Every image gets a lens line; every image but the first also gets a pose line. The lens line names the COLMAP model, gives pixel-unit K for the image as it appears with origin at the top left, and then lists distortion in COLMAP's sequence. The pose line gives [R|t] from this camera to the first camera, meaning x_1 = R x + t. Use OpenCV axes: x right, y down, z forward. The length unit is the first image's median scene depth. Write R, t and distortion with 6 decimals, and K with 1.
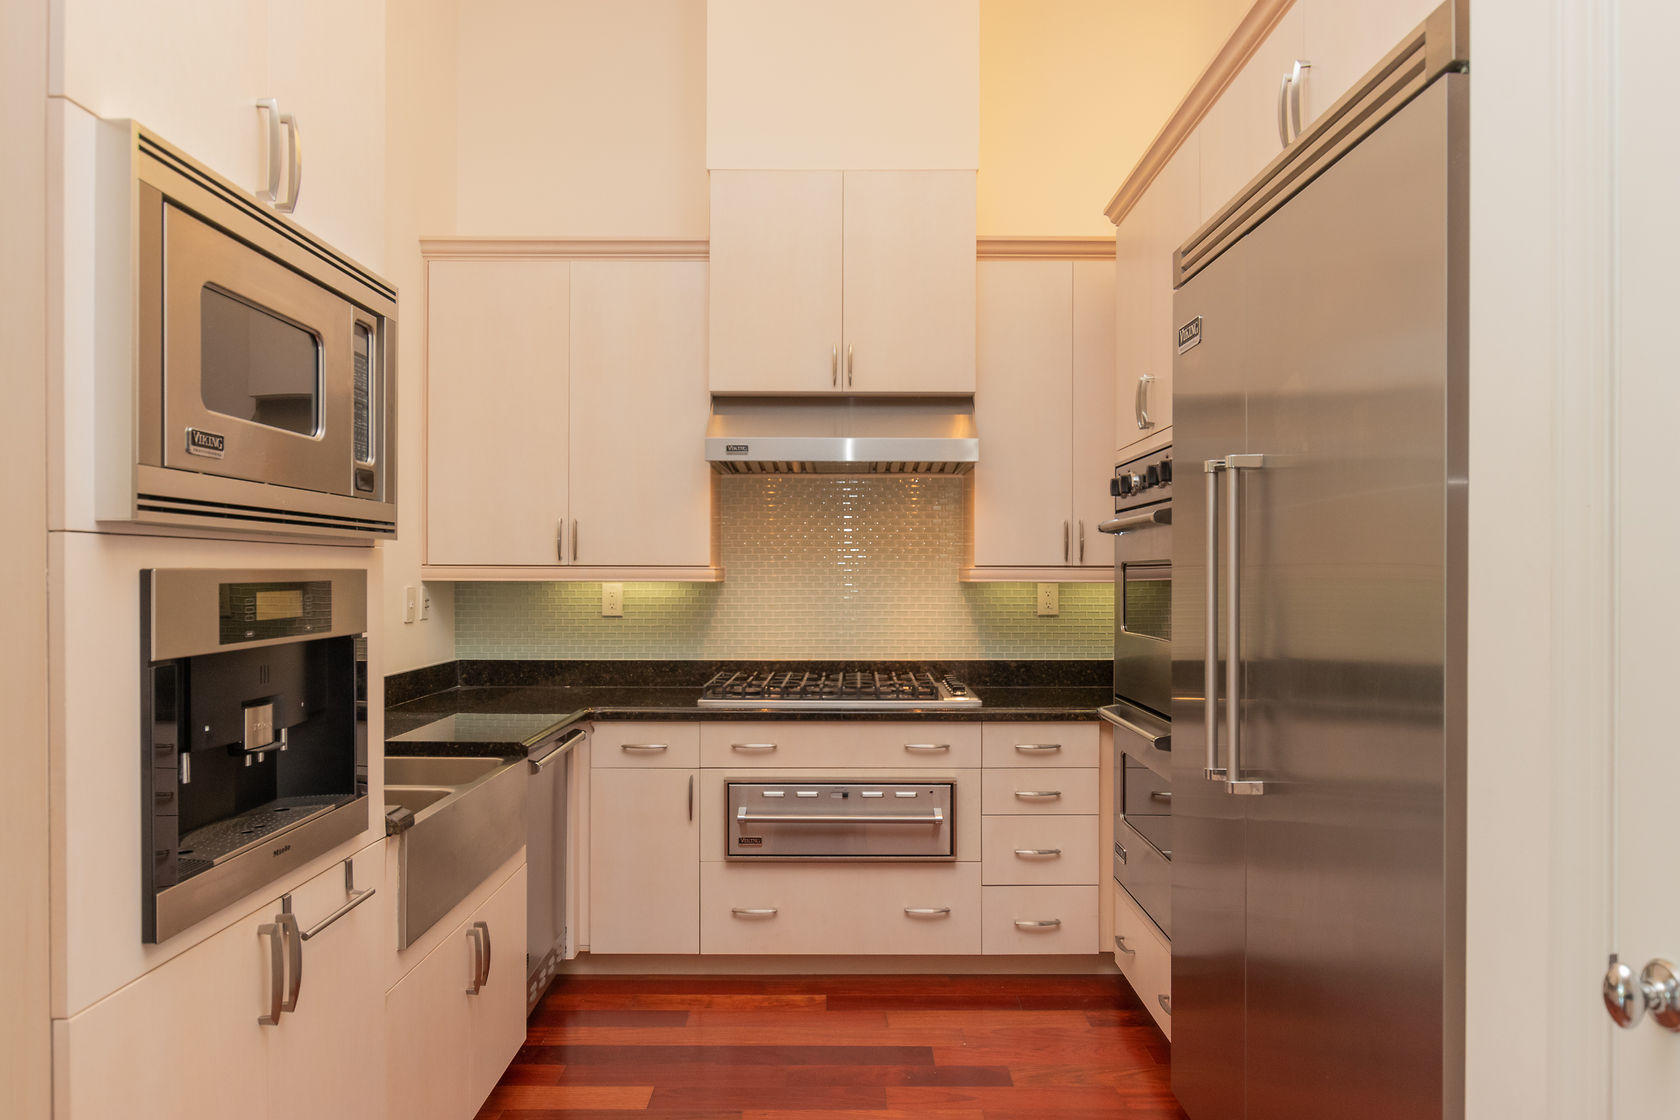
lens RADIAL K [[1158.1, 0, 836.1], [0, 1158.1, 565.3], [0, 0, 1]] dist [-0.008325, -0.000325]
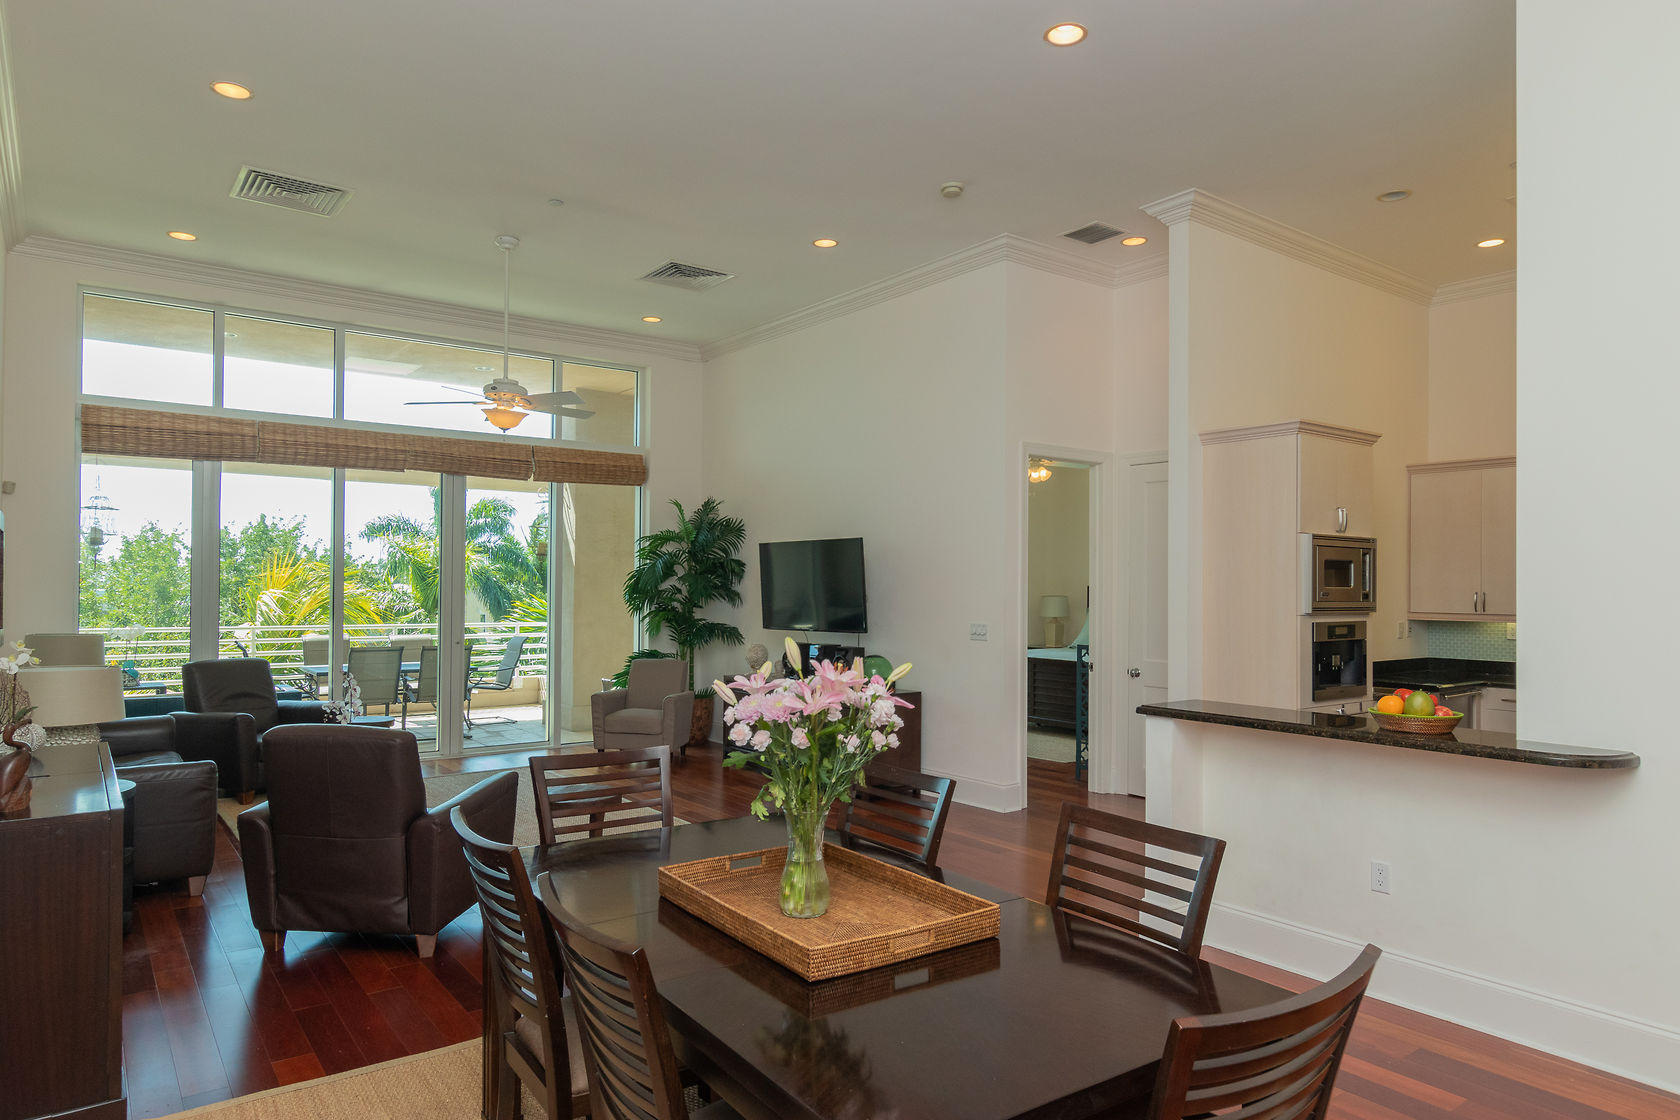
lens RADIAL K [[1028.4, 0, 844.4], [0, 1028.4, 553.7], [0, 0, 1]] dist [-0.000143, 0.003684]
pose [[0.618036, -0.009023, -0.786098, 0.599779], [-0.012091, 0.999707, -0.020981, -0.064950], [0.786057, 0.022471, 0.617745, -1.220966]]
